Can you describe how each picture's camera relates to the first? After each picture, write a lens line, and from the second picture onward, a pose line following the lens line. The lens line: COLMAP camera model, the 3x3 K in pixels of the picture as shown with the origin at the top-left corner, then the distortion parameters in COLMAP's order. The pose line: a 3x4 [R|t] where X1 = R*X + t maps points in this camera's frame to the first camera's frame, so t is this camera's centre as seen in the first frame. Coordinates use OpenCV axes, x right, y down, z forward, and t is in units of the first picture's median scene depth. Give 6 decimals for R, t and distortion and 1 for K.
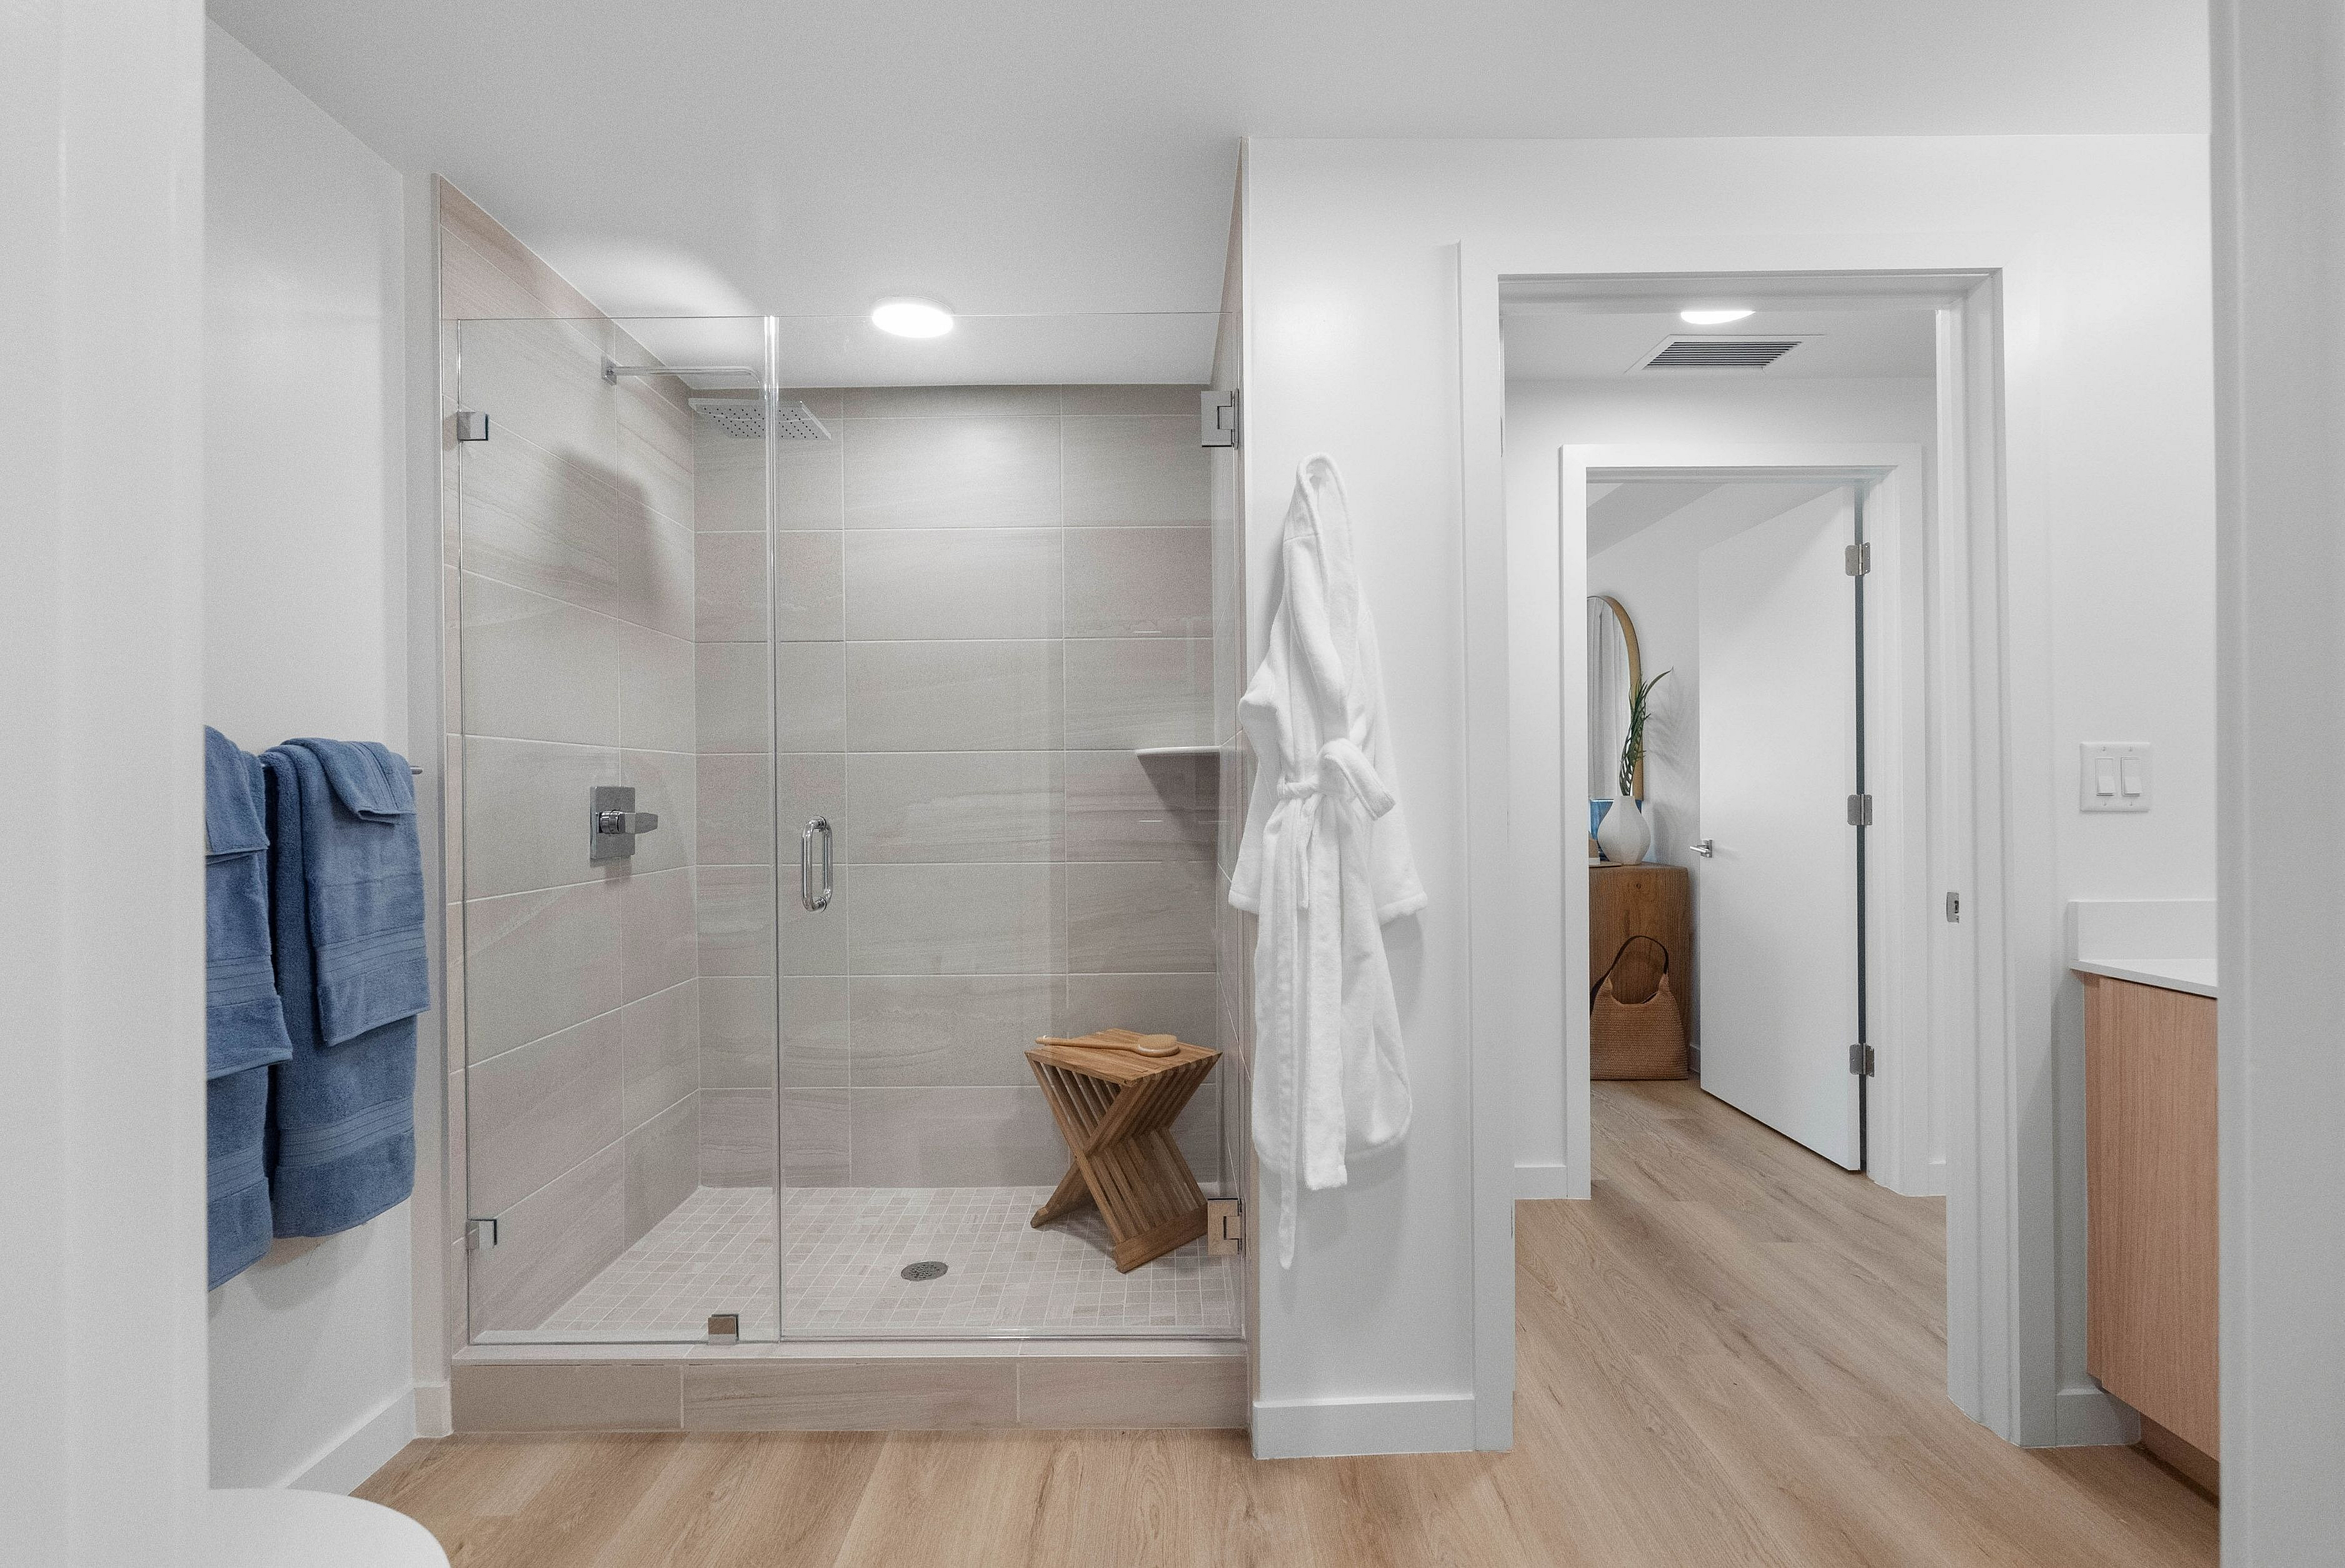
lens RADIAL K [[1019.5, 0, 1169.9], [0, 1019.5, 798.2], [0, 0, 1]] dist [-0.000377, 0.000325]
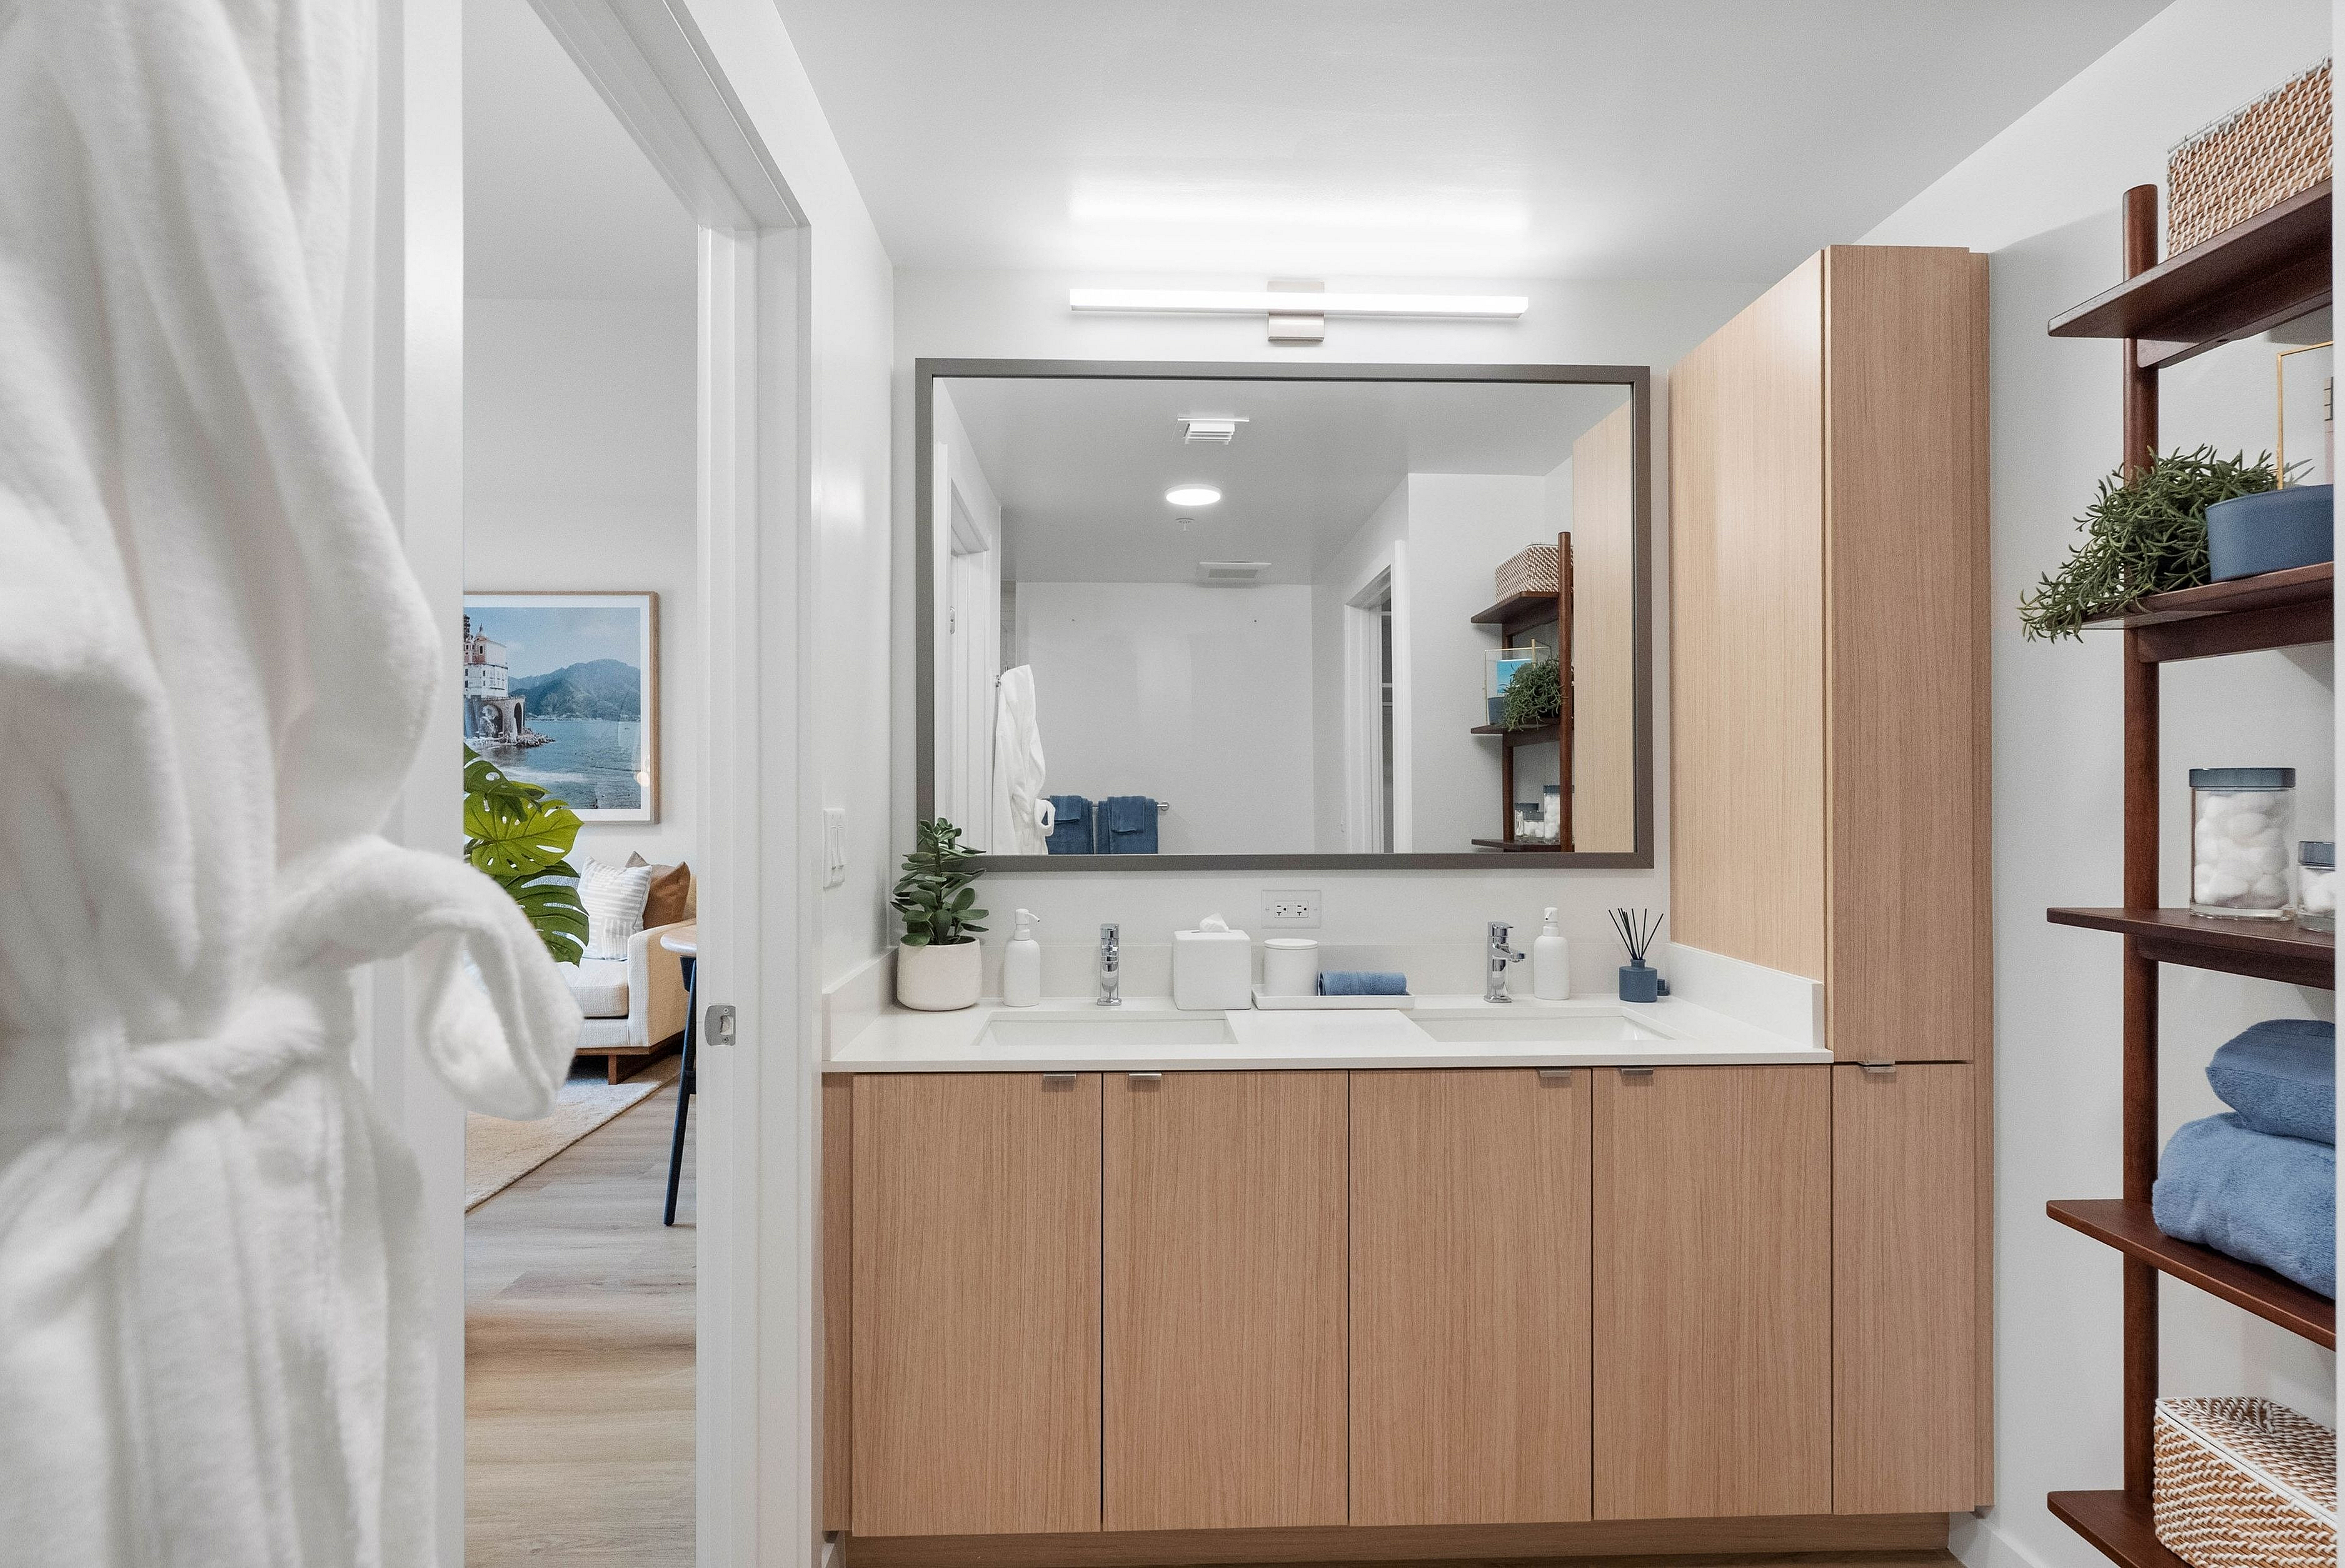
lens RADIAL K [[1187.2, 0, 1172.5], [0, 1187.2, 784.0], [0, 0, 1]] dist [-0.004103, -0.000340]
pose [[-0.041597, 0.012724, 0.999053, -0.139954], [0.005752, 0.999905, -0.012495, -0.065924], [-0.999118, 0.005227, -0.041666, 0.798819]]
